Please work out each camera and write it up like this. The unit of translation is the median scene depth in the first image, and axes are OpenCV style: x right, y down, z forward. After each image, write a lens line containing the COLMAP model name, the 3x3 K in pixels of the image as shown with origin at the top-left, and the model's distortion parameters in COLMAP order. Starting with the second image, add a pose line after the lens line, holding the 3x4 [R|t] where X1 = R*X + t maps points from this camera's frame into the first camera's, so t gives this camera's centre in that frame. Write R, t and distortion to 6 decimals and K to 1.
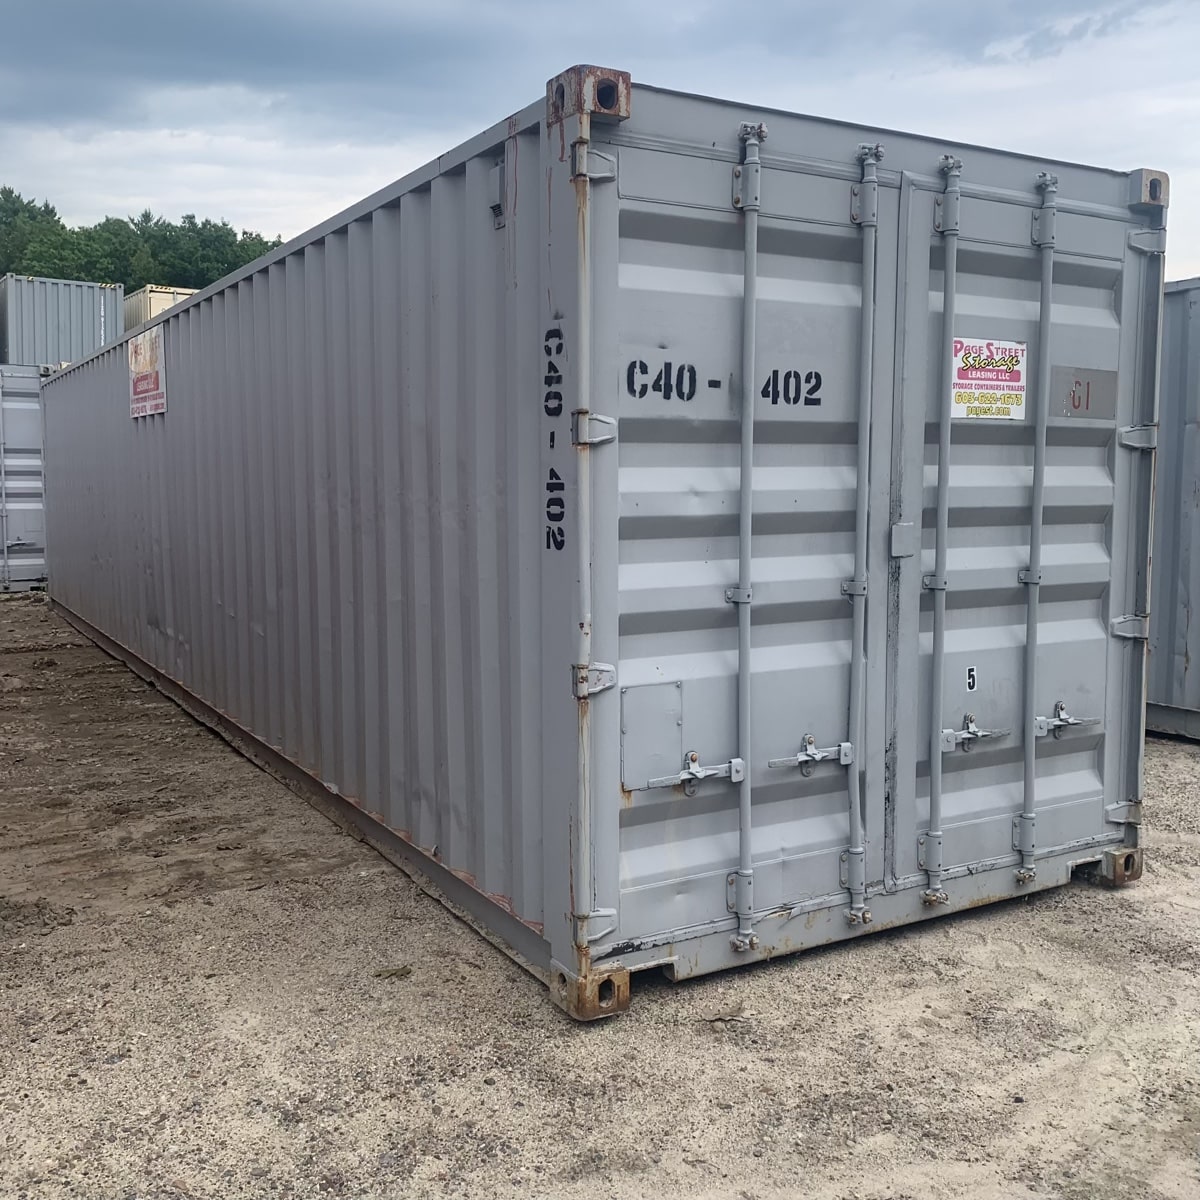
lens RADIAL K [[1276.3, 0, 584.5], [0, 1276.3, 598.9], [0, 0, 1]] dist [0.208590, -0.361786]
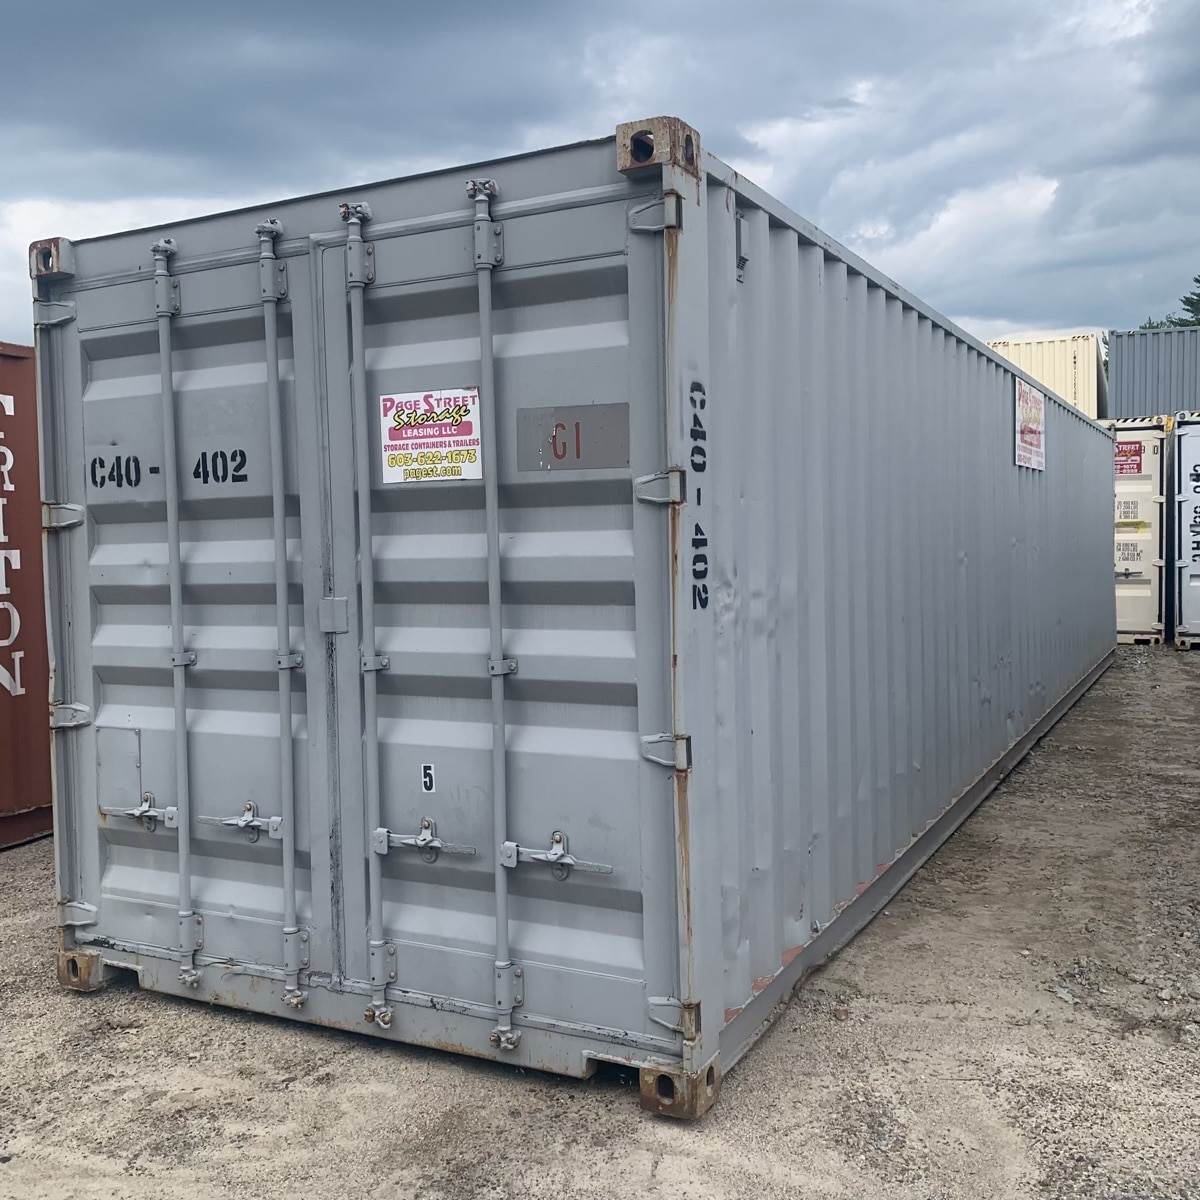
lens RADIAL K [[1276.3, 0, 584.5], [0, 1276.3, 598.9], [0, 0, 1]] dist [0.208590, -0.361786]
pose [[0.467423, 0.034229, -0.883371, 1.185062], [-0.052997, 0.998538, 0.010648, -0.078720], [0.882444, 0.041839, 0.468553, 0.731977]]
